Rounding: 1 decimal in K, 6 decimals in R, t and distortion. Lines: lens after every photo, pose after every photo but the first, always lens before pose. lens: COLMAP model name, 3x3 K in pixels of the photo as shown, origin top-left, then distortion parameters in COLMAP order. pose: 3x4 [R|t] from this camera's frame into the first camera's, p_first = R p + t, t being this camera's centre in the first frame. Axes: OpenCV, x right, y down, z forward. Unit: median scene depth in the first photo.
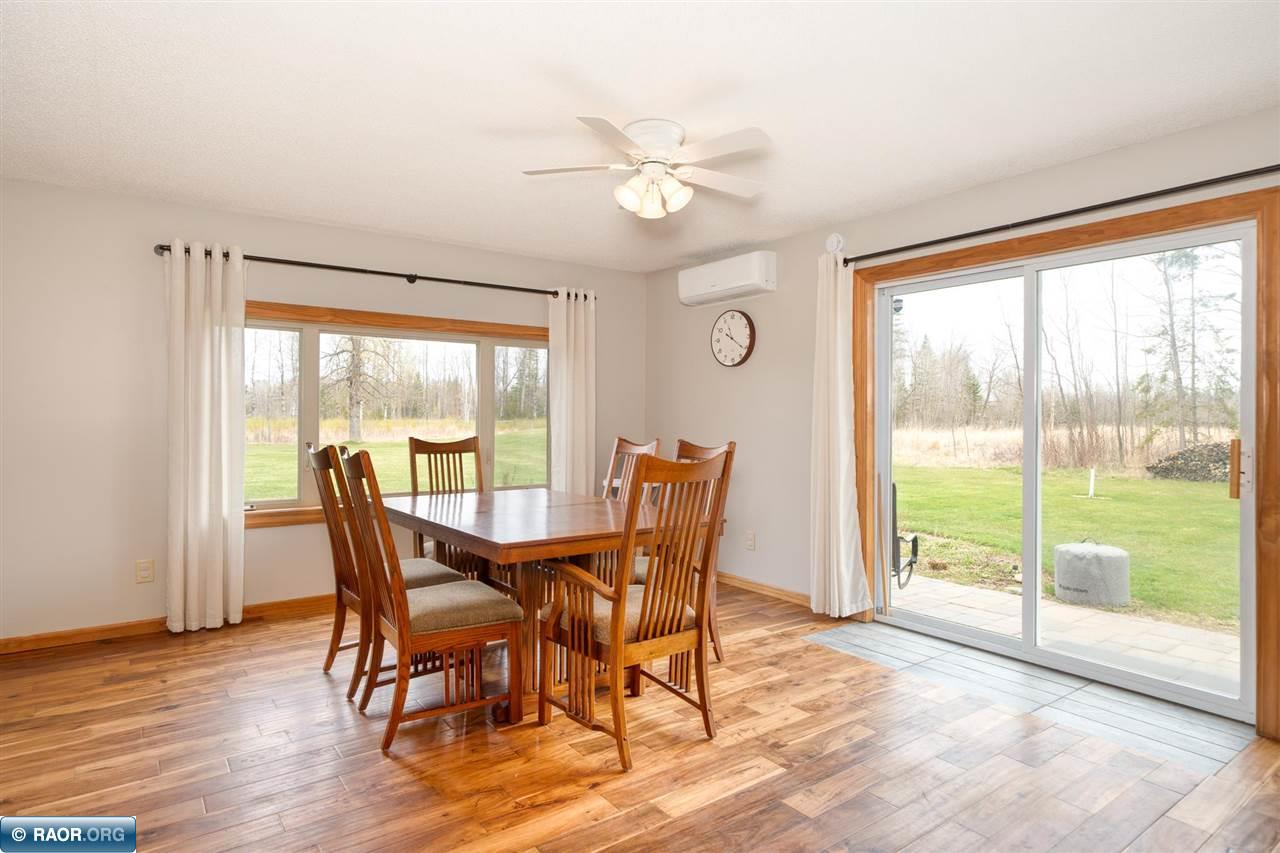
lens RADIAL K [[702.2, 0, 645.8], [0, 702.2, 415.7], [0, 0, 1]] dist [0.006635, 0.002253]
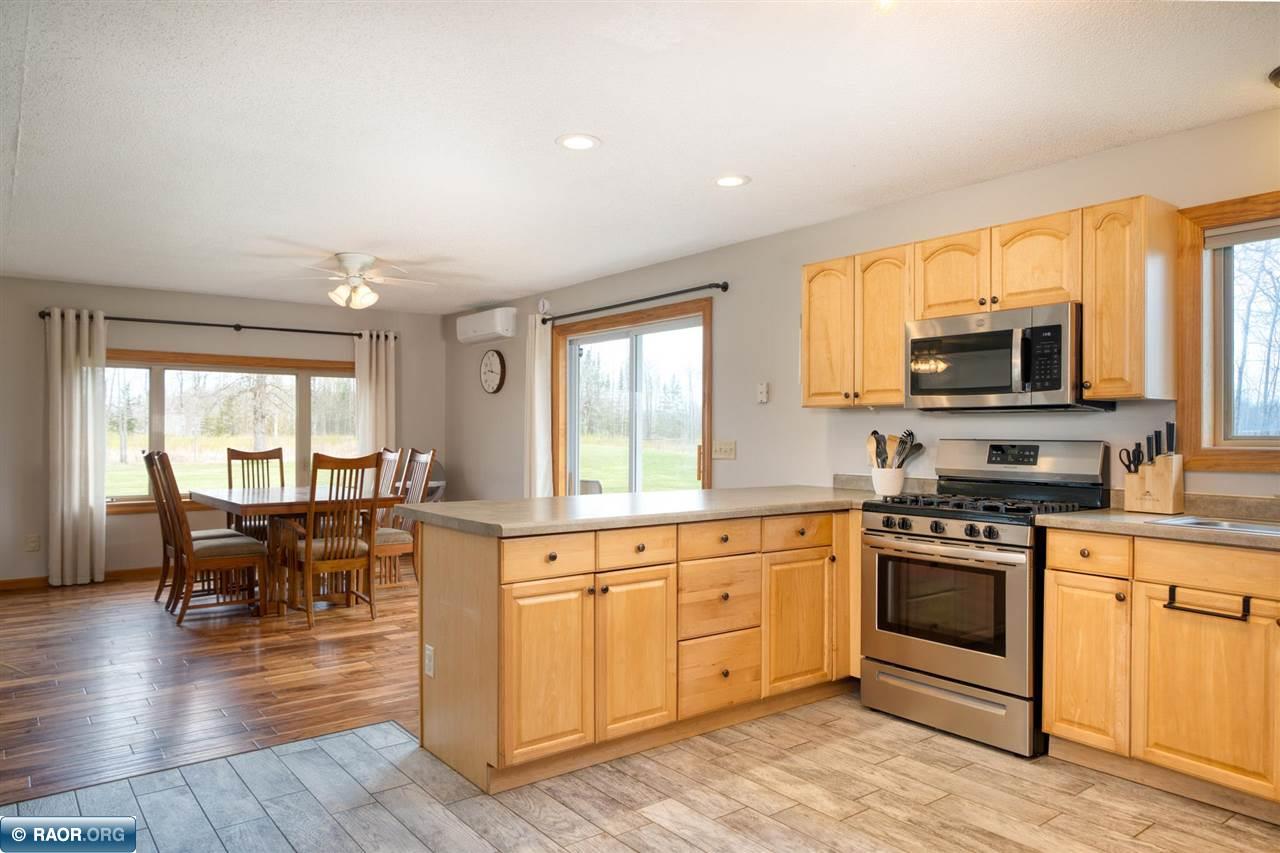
lens RADIAL K [[852.3, 0, 645.9], [0, 852.3, 432.9], [0, 0, 1]] dist [0.022215, -0.004436]
pose [[0.999912, -0.002518, 0.013062, 0.460386], [0.002476, 0.999992, 0.003253, -0.002057], [-0.013070, -0.003220, 0.999909, -0.688127]]
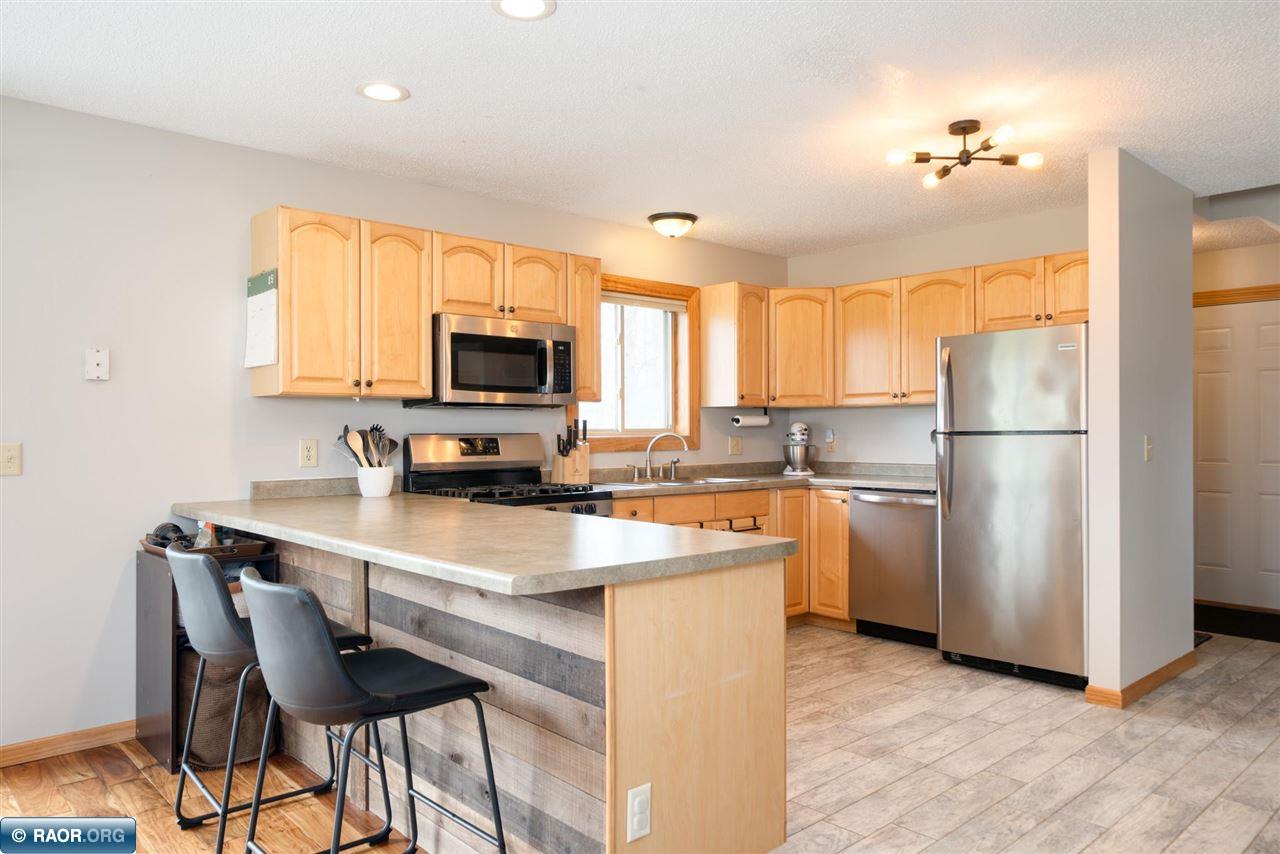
lens RADIAL K [[865.0, 0, 641.1], [0, 865.0, 430.0], [0, 0, 1]] dist [0.004010, 0.006799]
pose [[-0.092030, 0.001755, 0.995755, -0.186527], [0.006353, 0.999979, -0.001176, 0.007725], [-0.995736, 0.006217, -0.092039, 0.135155]]
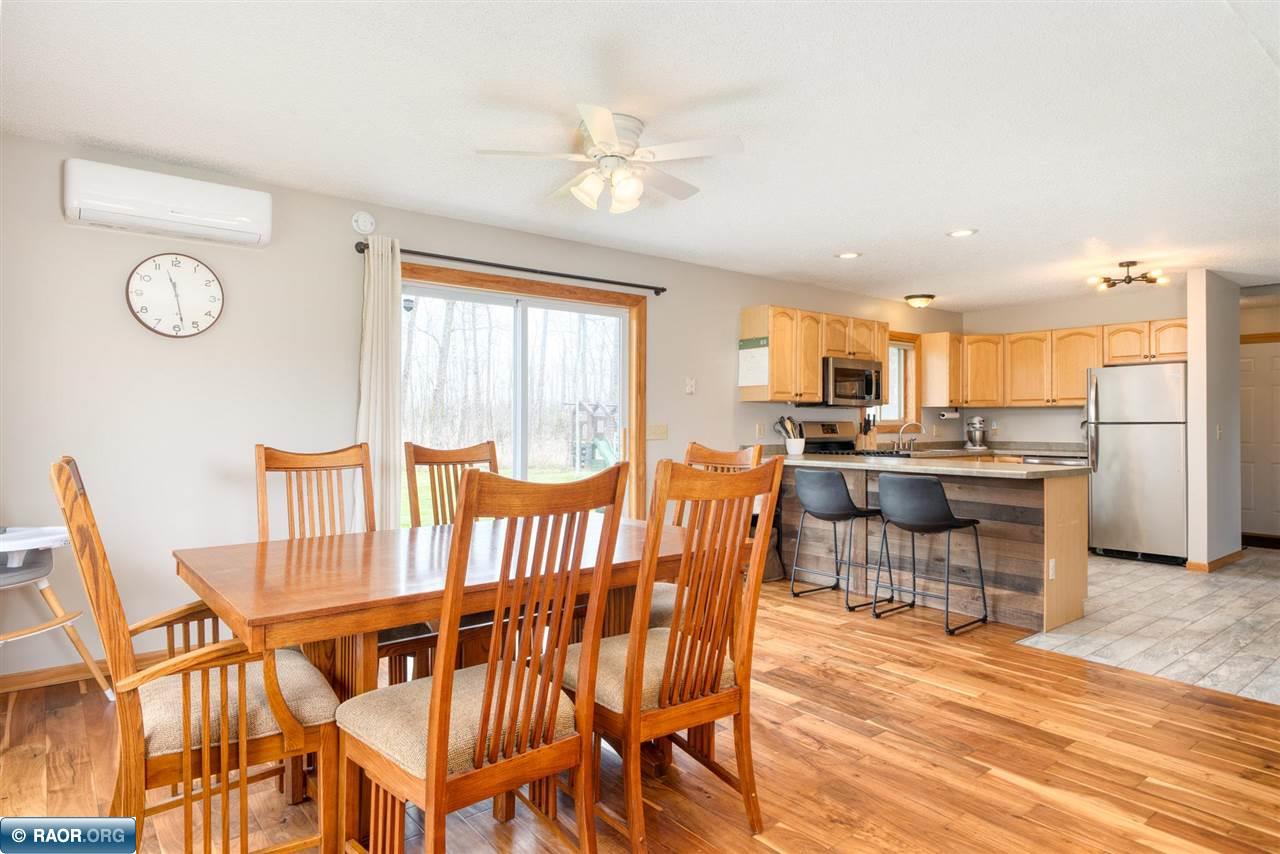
lens RADIAL K [[740.5, 0, 643.1], [0, 740.5, 418.0], [0, 0, 1]] dist [0.008014, 0.001411]
pose [[-0.041741, 0.008227, 0.999095, -0.720353], [-0.000096, 0.999966, -0.008238, 0.014970], [-0.999128, -0.000440, -0.041739, 0.702773]]
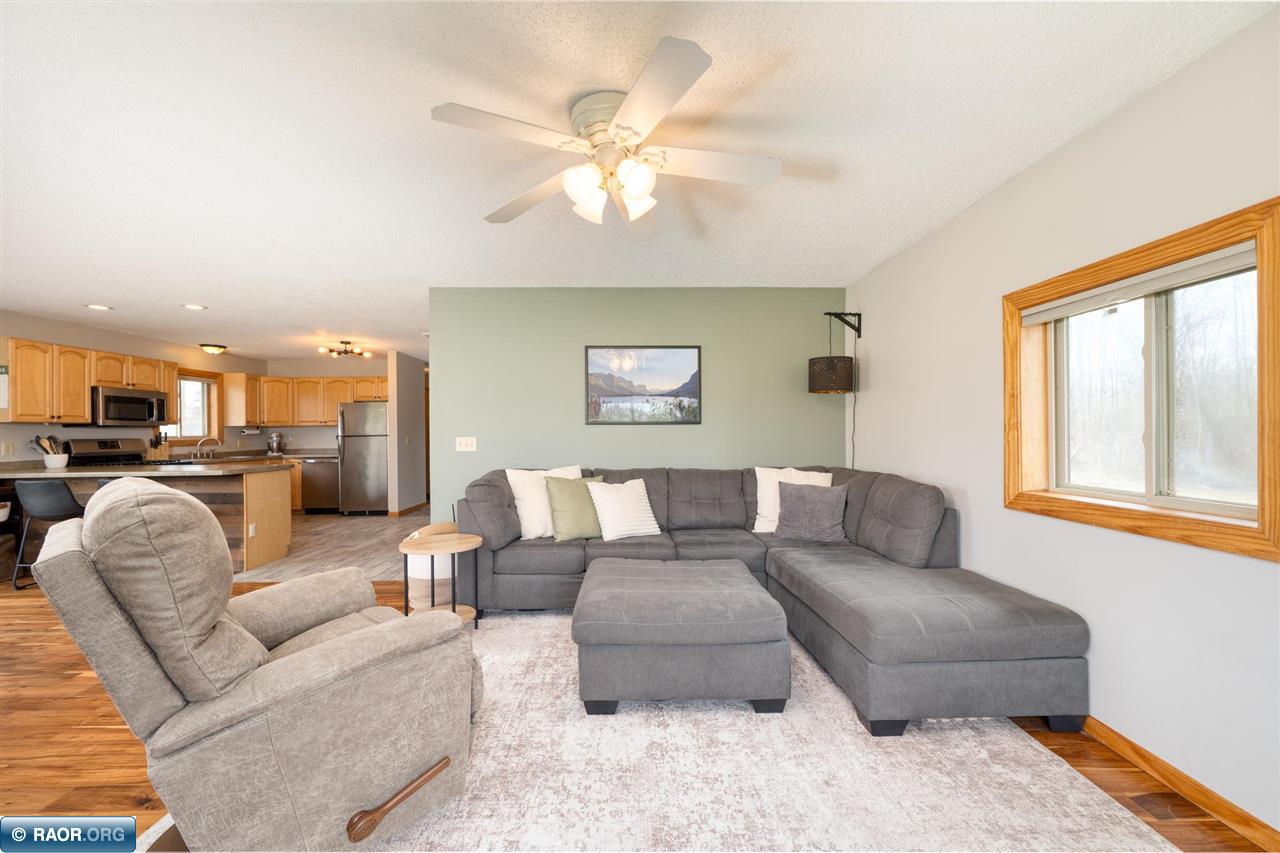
lens RADIAL K [[496.2, 0, 633.9], [0, 496.2, 428.8], [0, 0, 1]] dist [0.001072, 0.000031]
pose [[-0.811184, 0.015398, 0.584589, -1.035343], [0.016287, 0.999860, -0.003736, 0.010602], [-0.584565, 0.006491, -0.811321, 0.487472]]
